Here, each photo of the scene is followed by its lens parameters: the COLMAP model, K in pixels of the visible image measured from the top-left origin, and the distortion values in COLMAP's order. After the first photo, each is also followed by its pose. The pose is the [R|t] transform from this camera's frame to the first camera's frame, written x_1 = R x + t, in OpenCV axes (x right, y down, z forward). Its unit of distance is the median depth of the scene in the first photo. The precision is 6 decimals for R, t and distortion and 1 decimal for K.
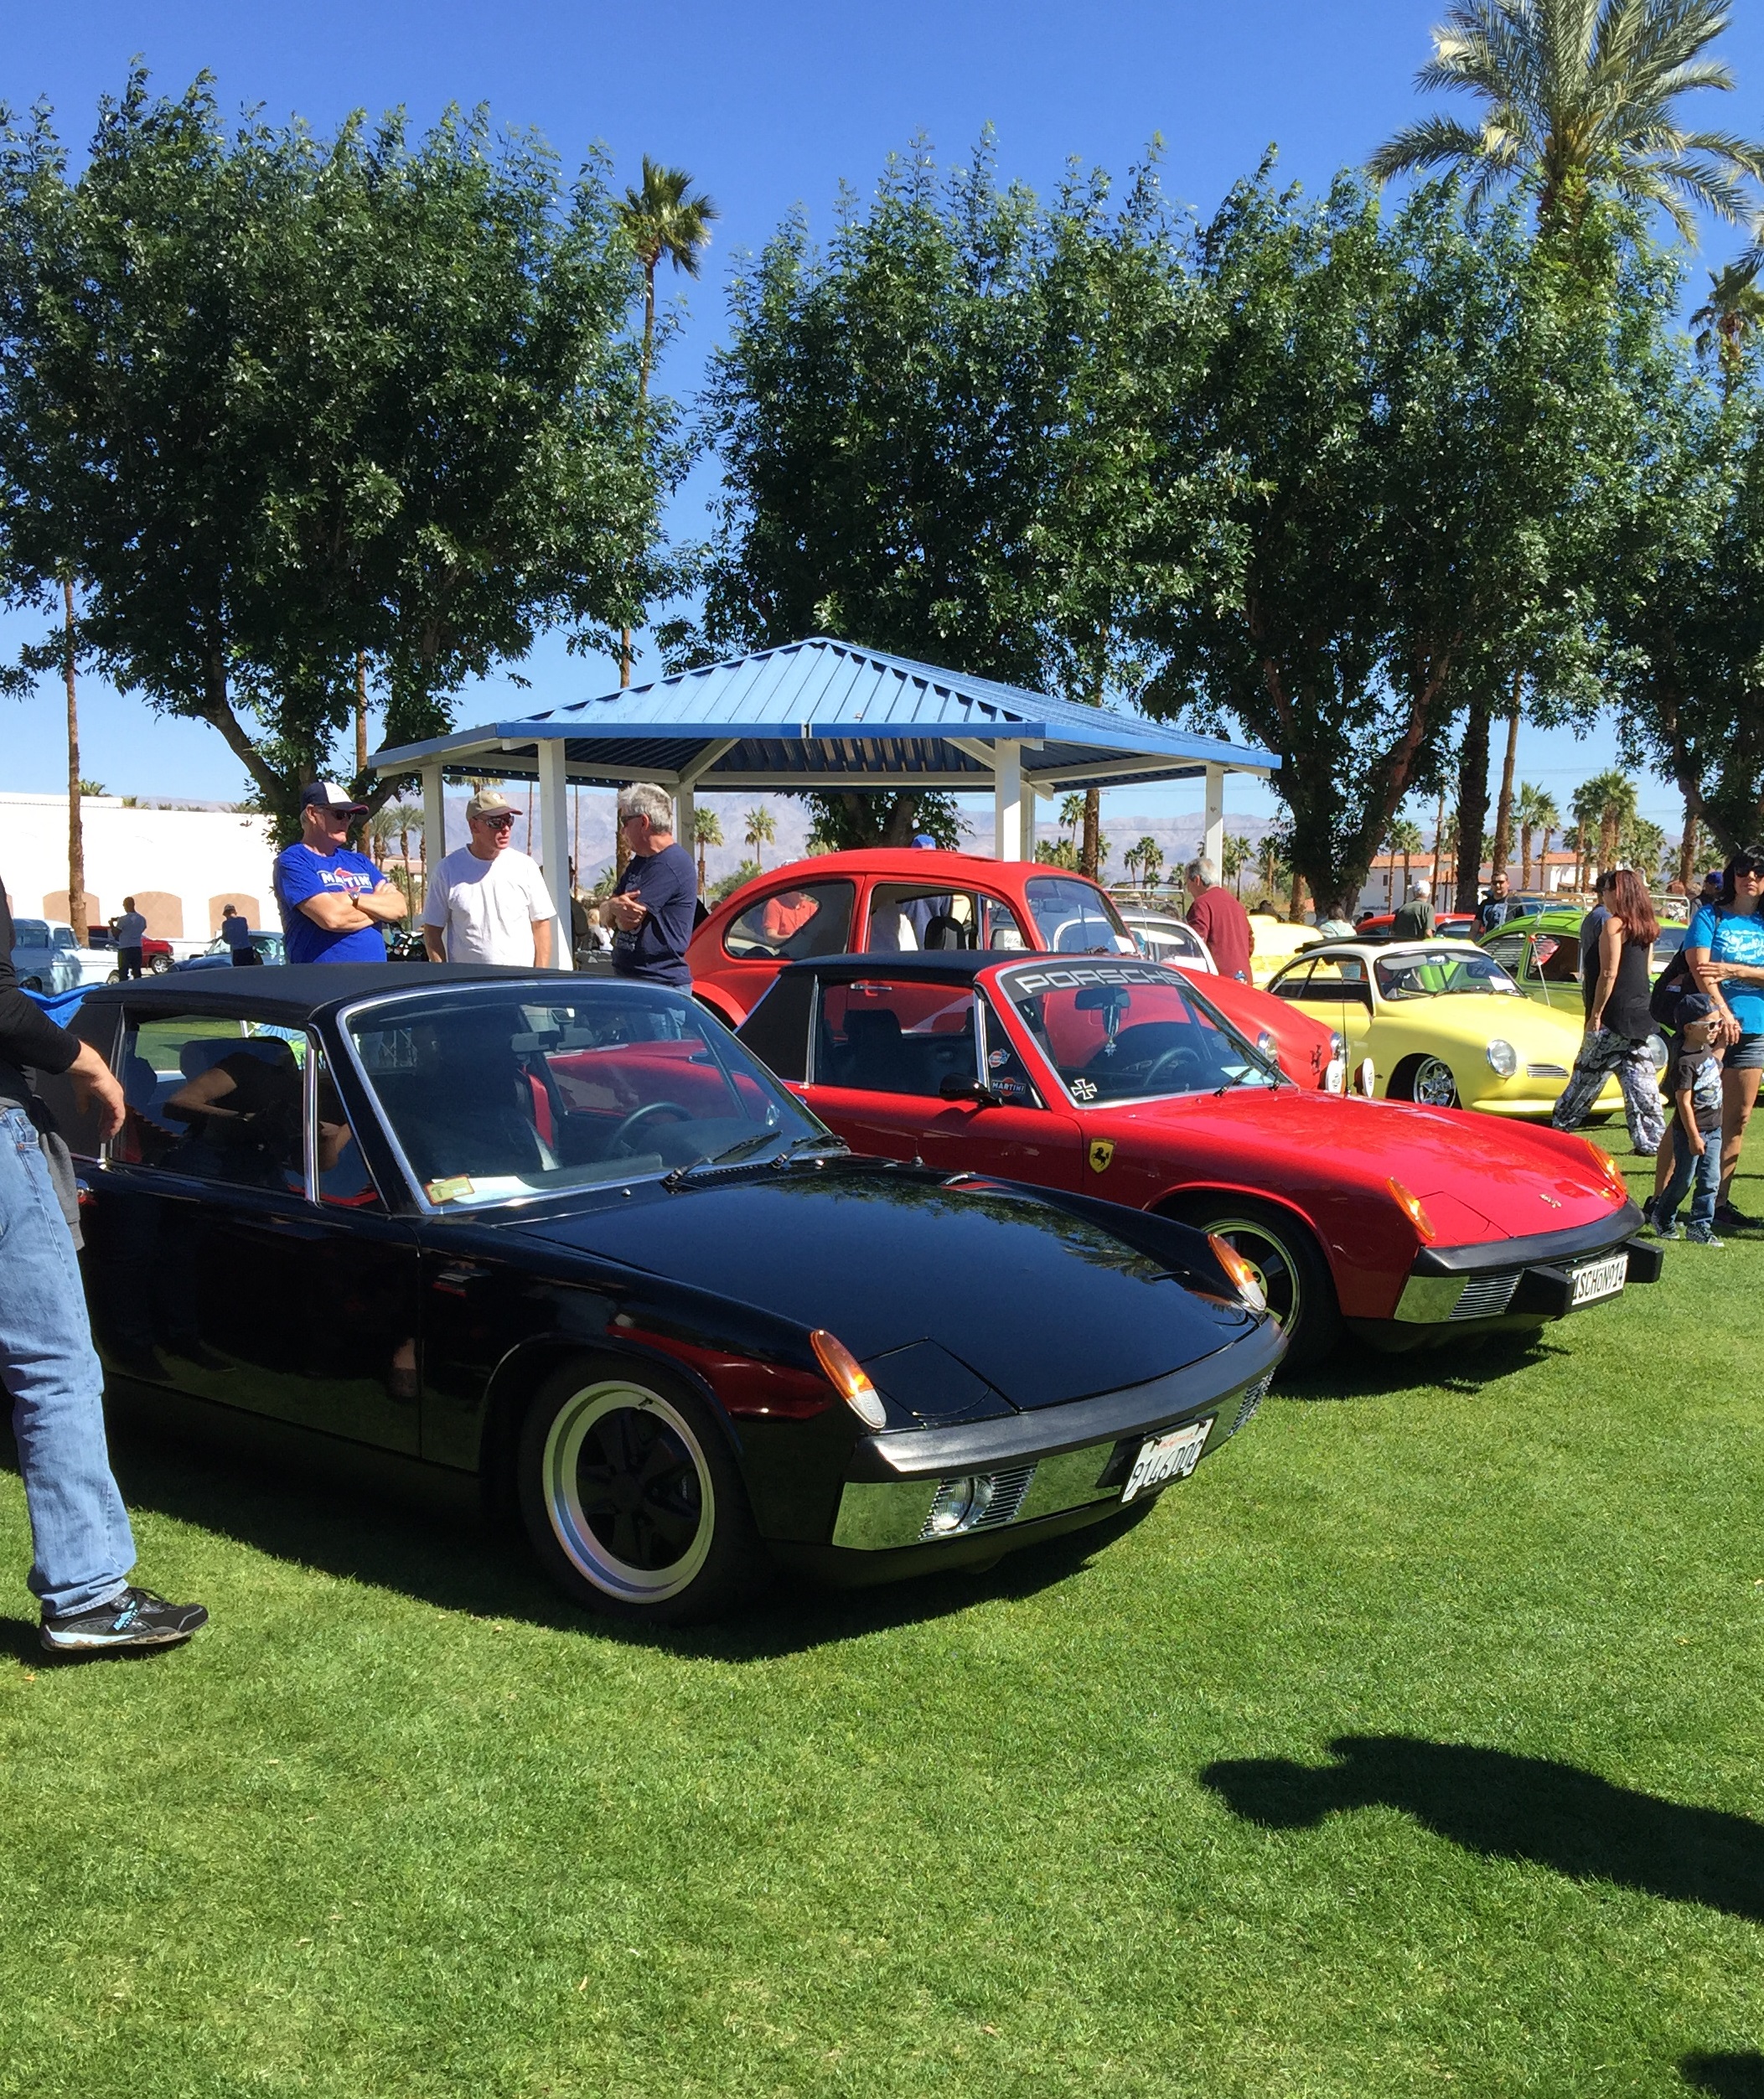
lens RADIAL K [[3057.5, 0, 882.0], [0, 3057.5, 1049.5], [0, 0, 1]] dist [-0.003475, -0.051123]
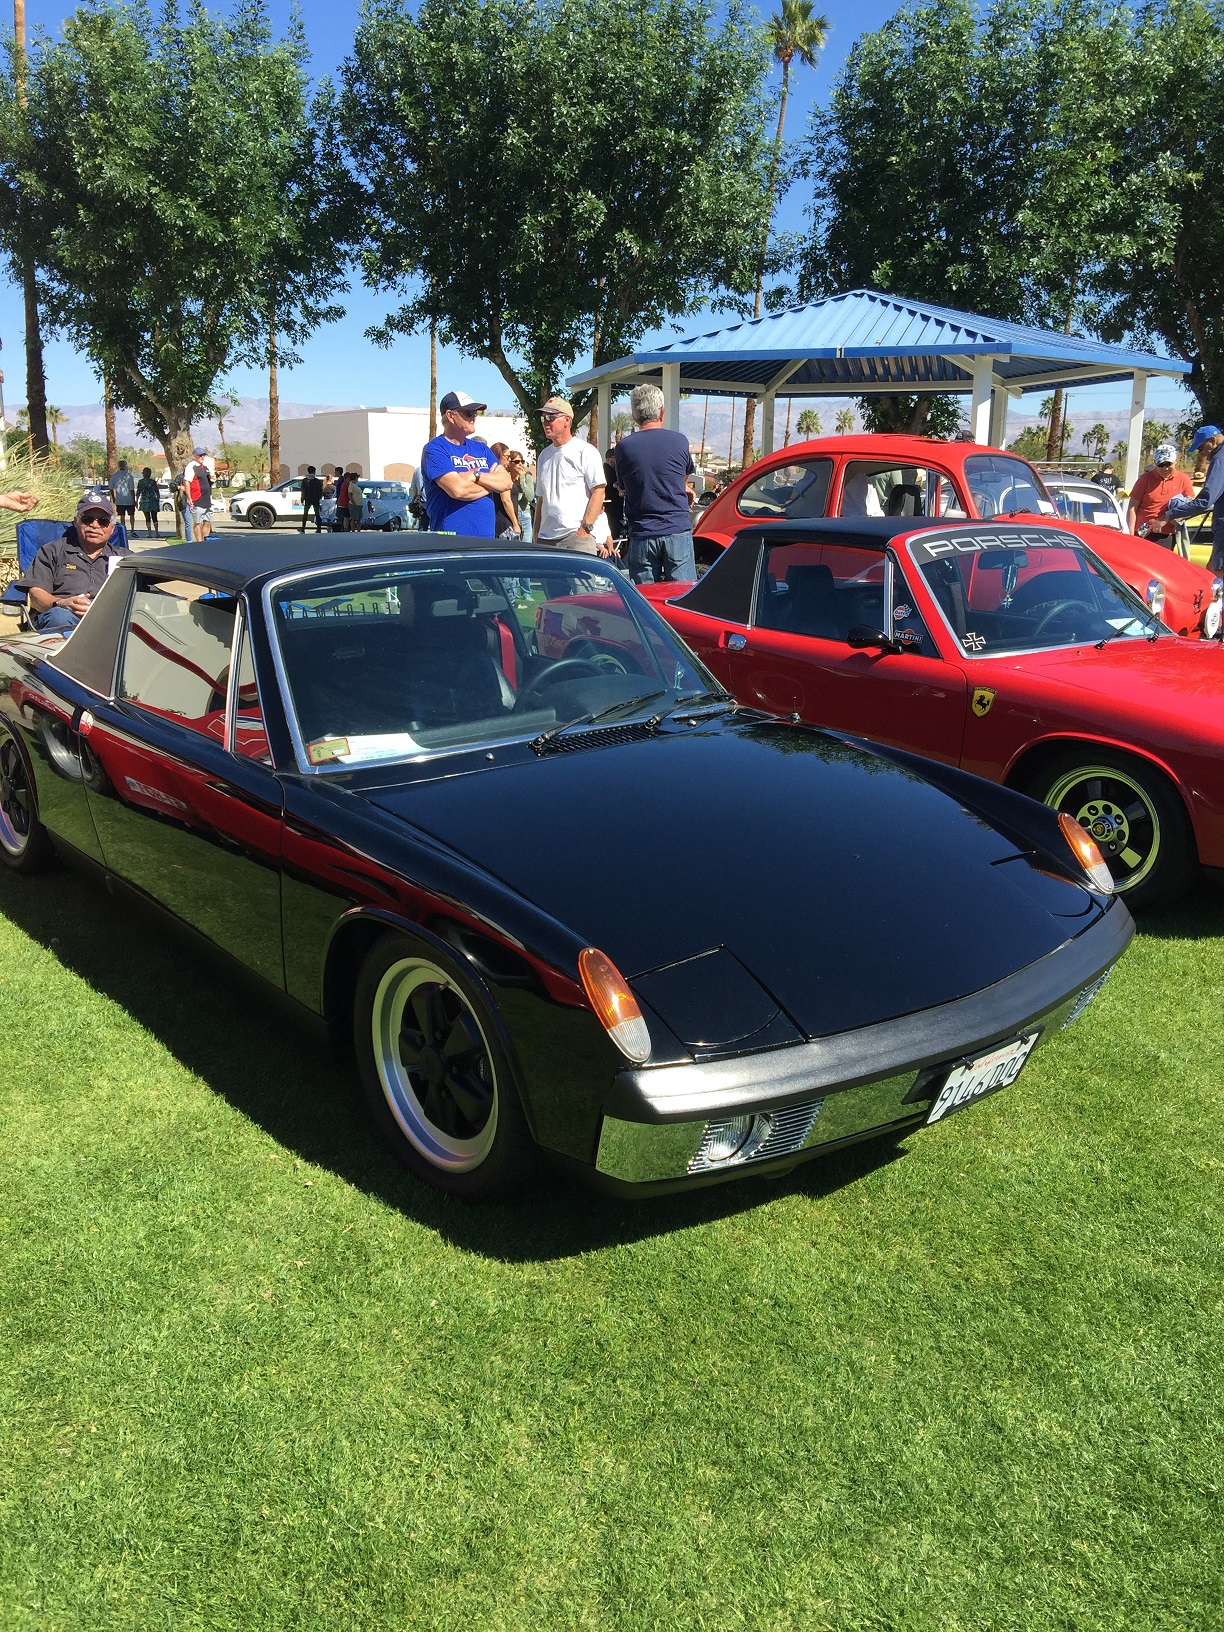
lens RADIAL K [[1688.4, 0, 439.2], [0, 1688.4, 752.4], [0, 0, 1]] dist [0.078074, -0.171900]
pose [[0.960345, 0.042828, -0.275505, 0.016346], [-0.009920, 0.992755, 0.119746, -0.006737], [0.278637, -0.112264, 0.953812, 0.102697]]
